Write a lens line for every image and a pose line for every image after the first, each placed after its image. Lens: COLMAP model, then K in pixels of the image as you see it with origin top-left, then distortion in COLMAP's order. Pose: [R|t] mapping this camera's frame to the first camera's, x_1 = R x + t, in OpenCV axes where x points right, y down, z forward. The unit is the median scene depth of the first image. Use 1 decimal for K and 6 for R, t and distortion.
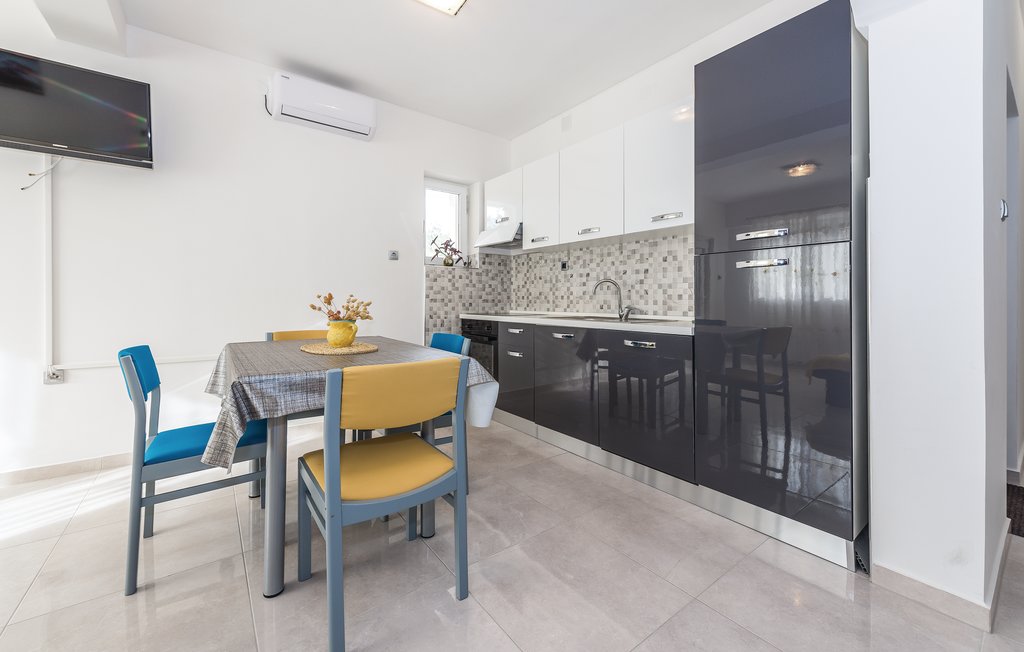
lens RADIAL K [[405.6, 0, 516.3], [0, 405.6, 298.4], [0, 0, 1]] dist [0.000564, -0.000077]
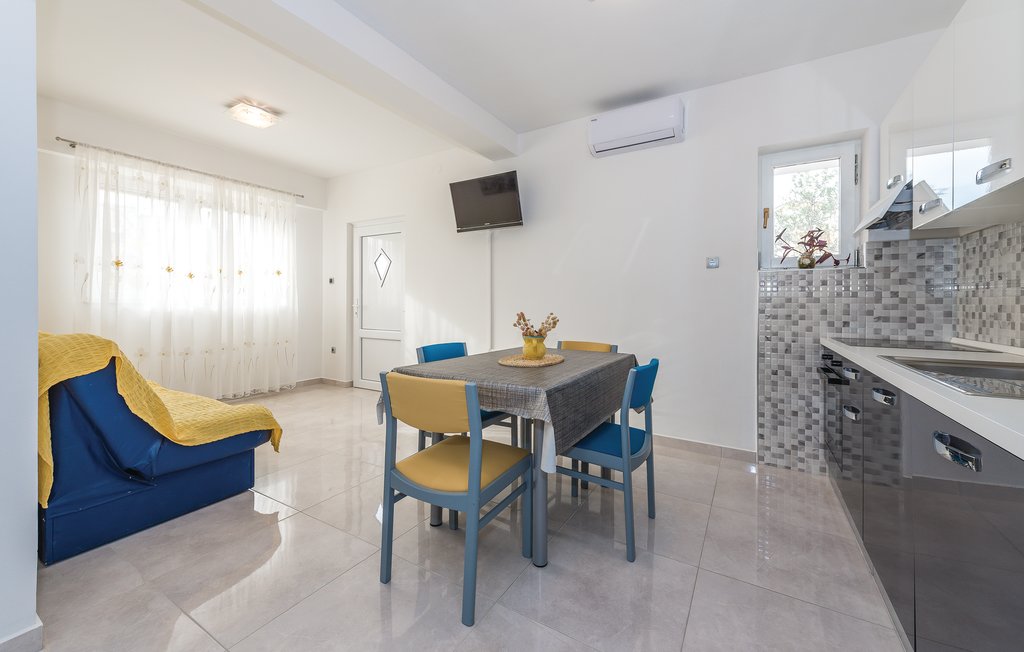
lens RADIAL K [[405.6, 0, 509.4], [0, 405.6, 304.3], [0, 0, 1]] dist [0.000564, -0.000077]
pose [[0.352002, -0.000252, -0.935999, 0.305736], [0.000782, 1.000000, 0.000025, -0.017180], [0.935999, -0.000741, 0.352002, 0.269283]]
